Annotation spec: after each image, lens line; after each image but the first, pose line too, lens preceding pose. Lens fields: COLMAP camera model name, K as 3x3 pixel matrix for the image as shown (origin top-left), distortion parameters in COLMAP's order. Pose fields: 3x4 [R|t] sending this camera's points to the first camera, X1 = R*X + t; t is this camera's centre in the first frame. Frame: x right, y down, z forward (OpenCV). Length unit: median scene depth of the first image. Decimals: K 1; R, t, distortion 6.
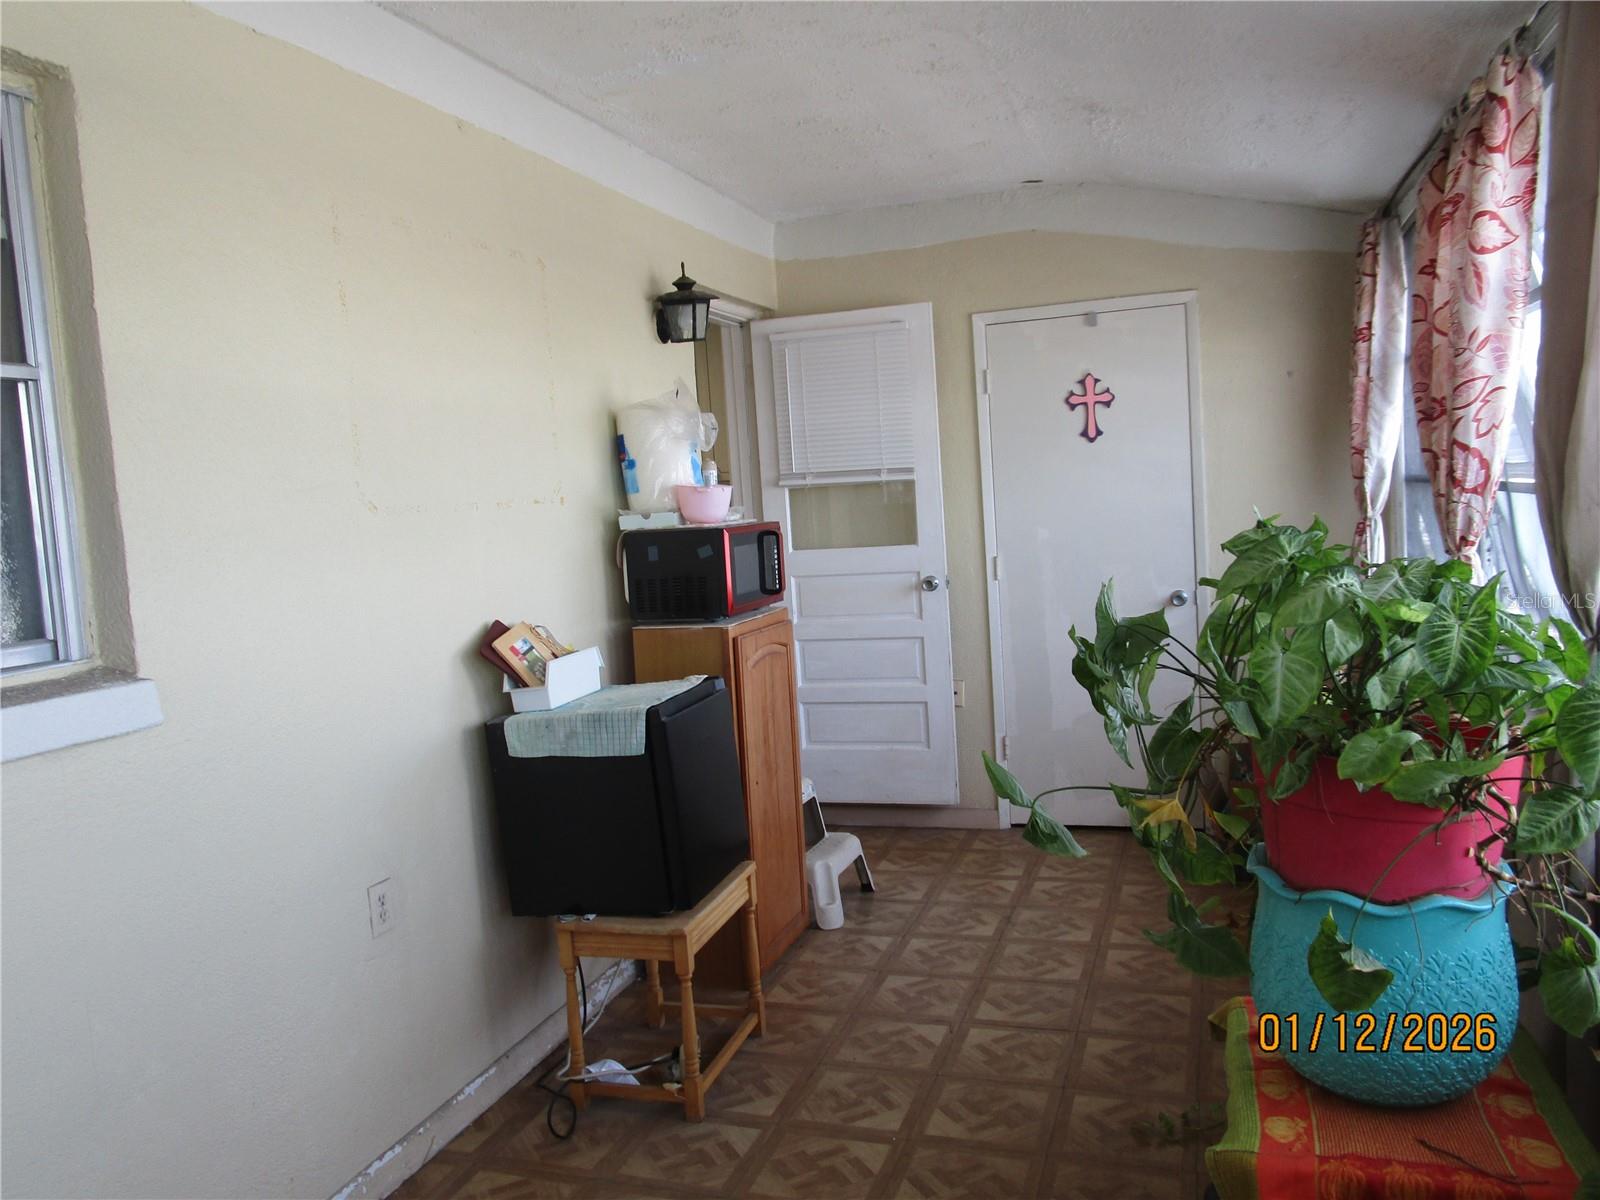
lens RADIAL K [[1210.3, 0, 787.5], [0, 1210.3, 603.6], [0, 0, 1]] dist [-0.013605, 0.000346]
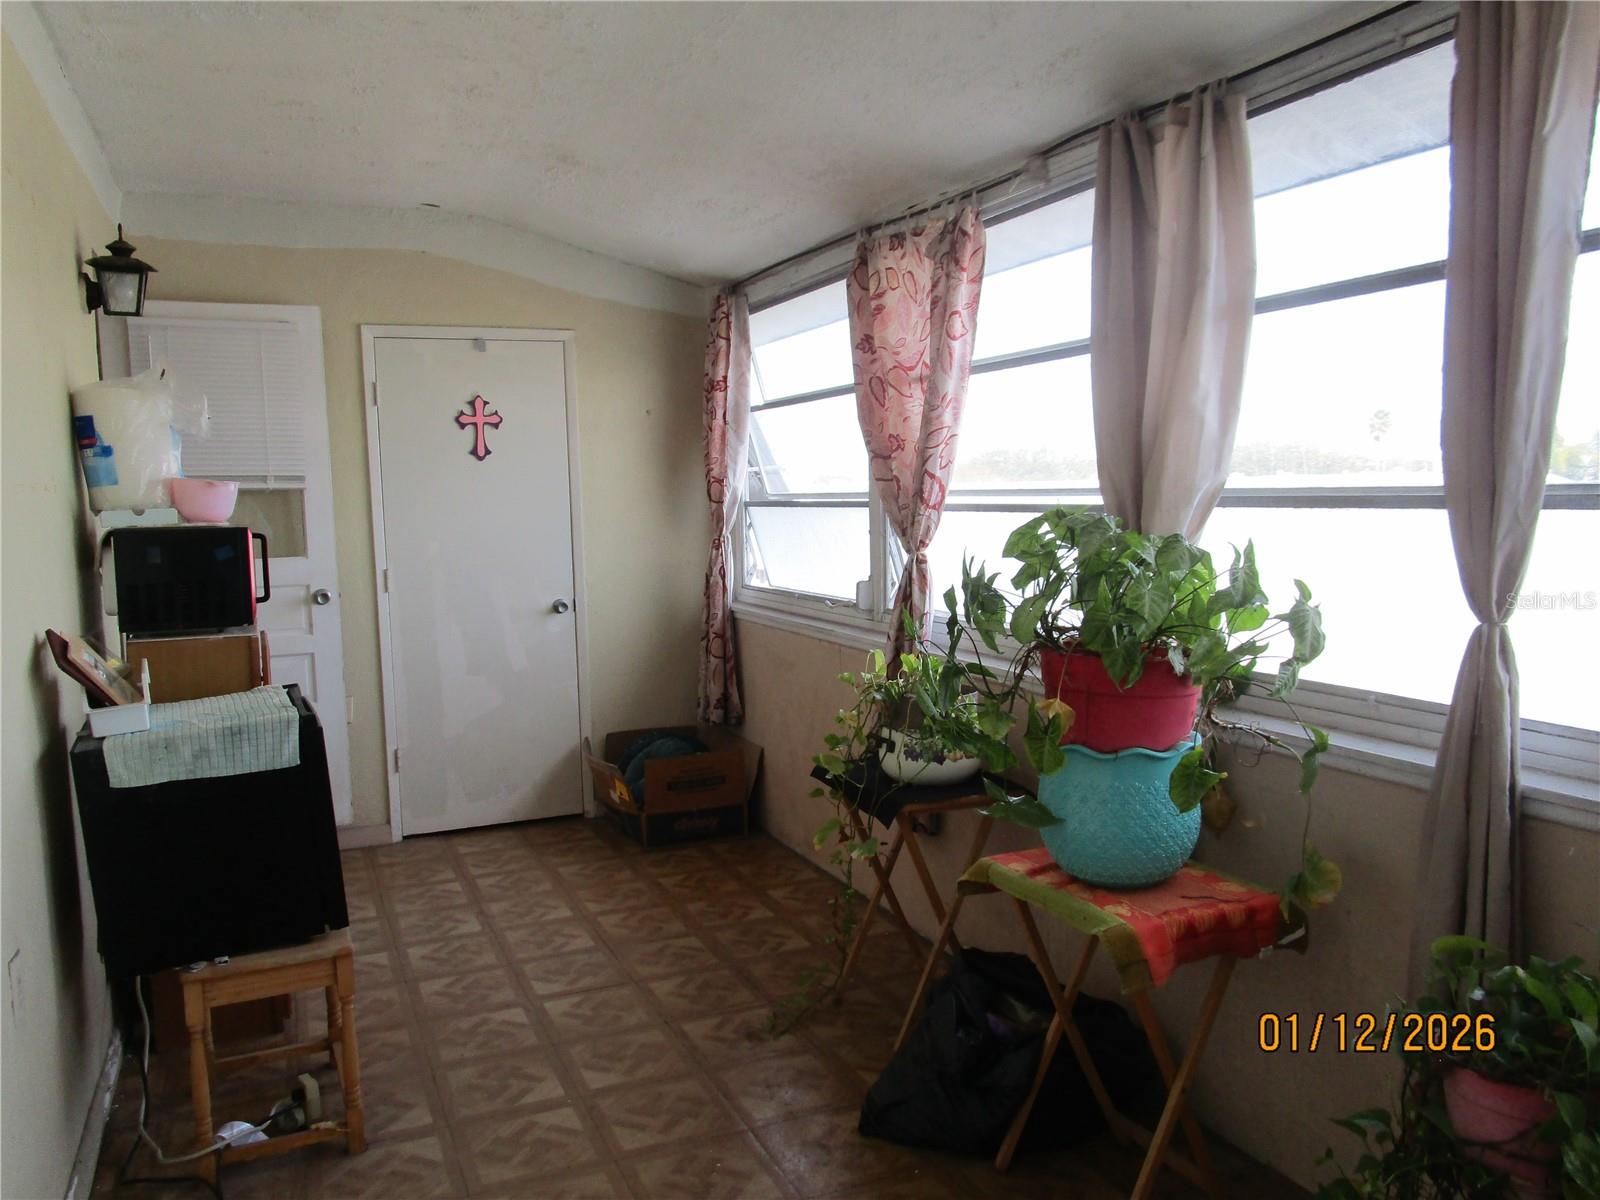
lens RADIAL K [[1210.3, 0, 787.5], [0, 1210.3, 603.6], [0, 0, 1]] dist [-0.013605, 0.000346]
pose [[0.743303, -0.017190, 0.668734, -0.342156], [0.036394, 0.999228, -0.014767, 0.022318], [-0.667965, 0.035314, 0.743355, 0.051633]]
